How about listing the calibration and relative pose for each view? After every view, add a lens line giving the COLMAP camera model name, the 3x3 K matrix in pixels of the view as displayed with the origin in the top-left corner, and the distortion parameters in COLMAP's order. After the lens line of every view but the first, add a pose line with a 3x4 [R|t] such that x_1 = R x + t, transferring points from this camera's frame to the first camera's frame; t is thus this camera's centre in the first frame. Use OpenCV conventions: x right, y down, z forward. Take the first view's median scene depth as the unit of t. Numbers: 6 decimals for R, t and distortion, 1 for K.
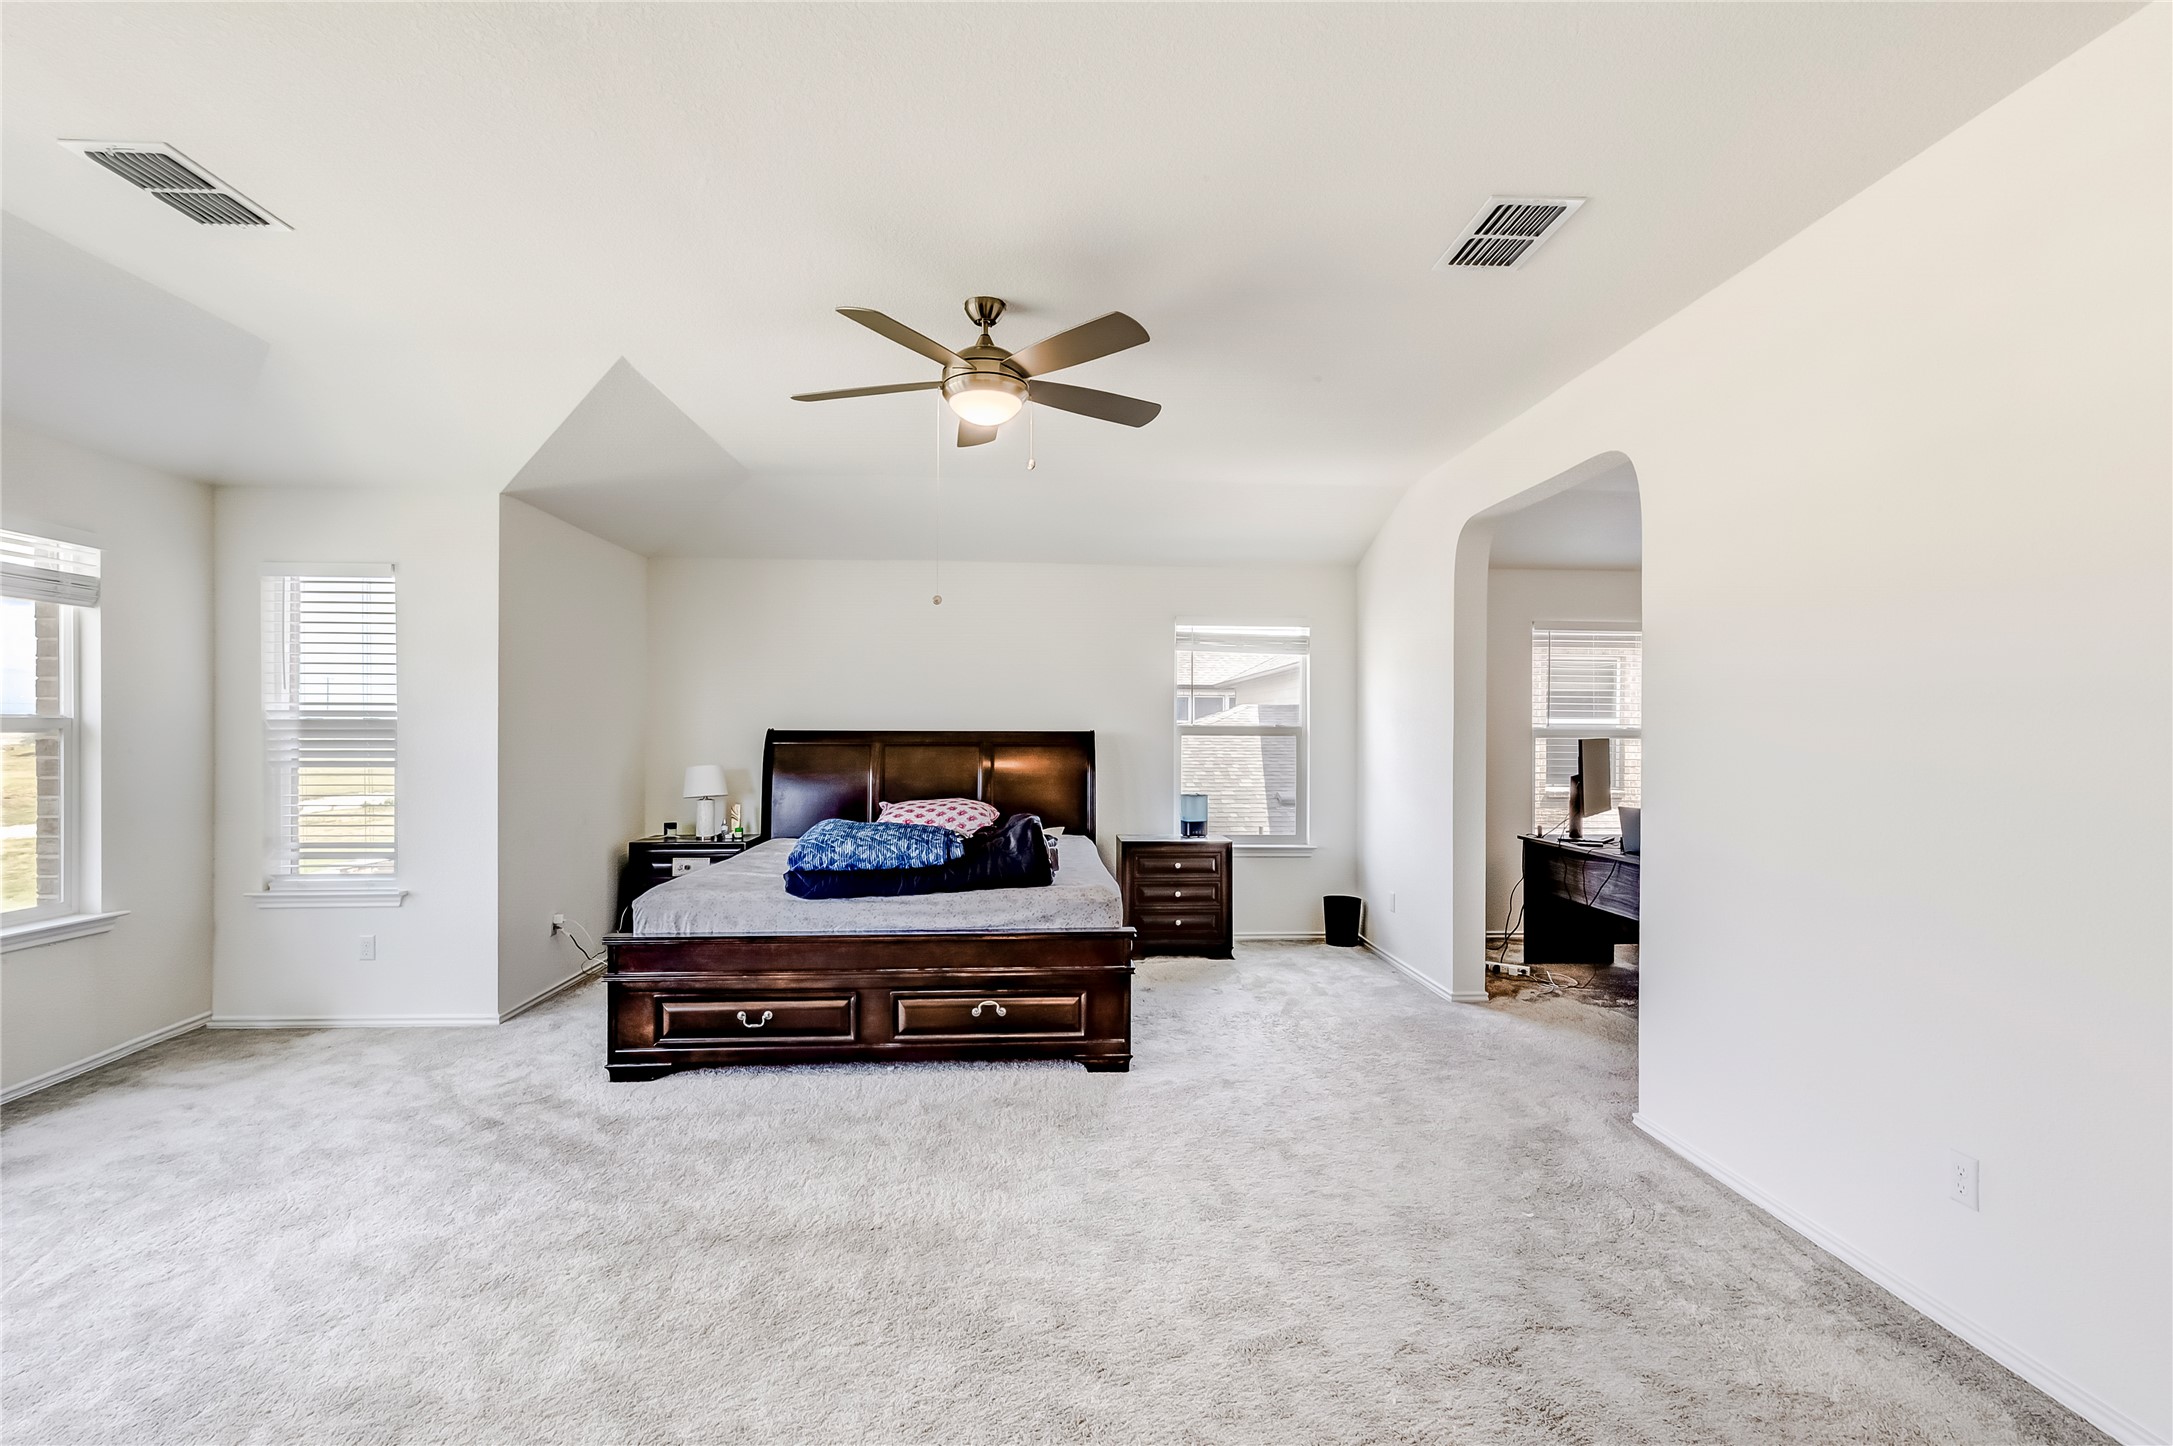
lens RADIAL K [[957.9, 0, 1091.9], [0, 957.9, 731.9], [0, 0, 1]] dist [0.000404, -0.000239]
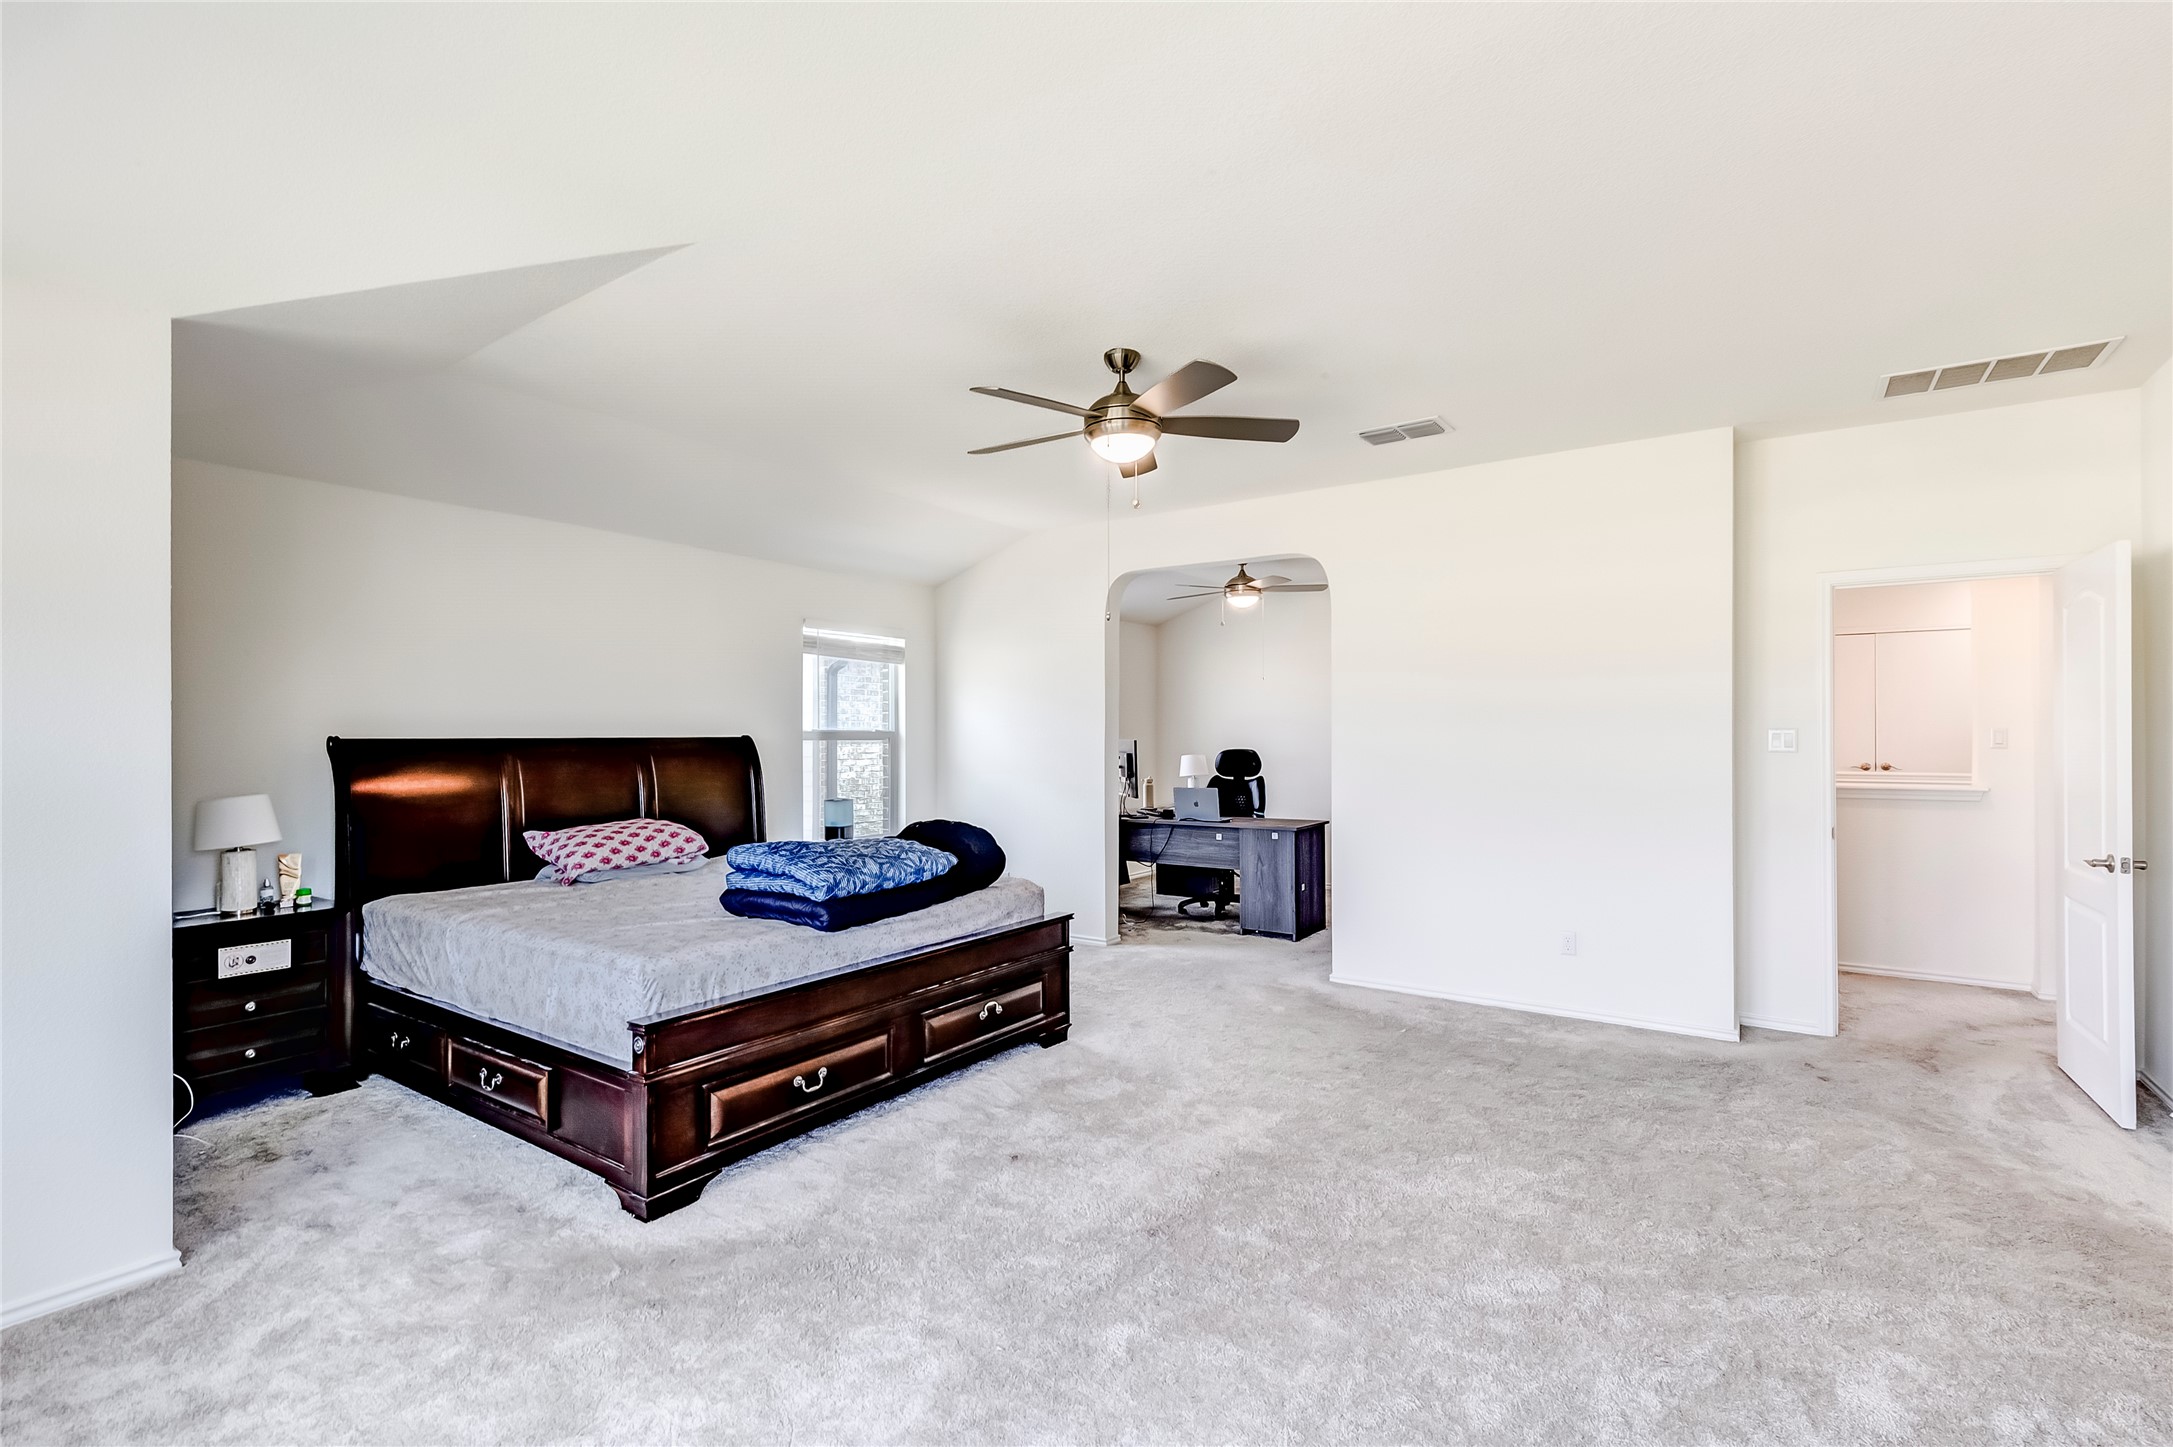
lens RADIAL K [[973.5, 0, 1085.0], [0, 973.5, 728.1], [0, 0, 1]] dist [0.001991, -0.000009]
pose [[0.629907, 0.001199, 0.776669, -0.849147], [0.003346, 0.999985, -0.004257, -0.006088], [-0.776663, 0.005280, 0.629894, 0.265857]]
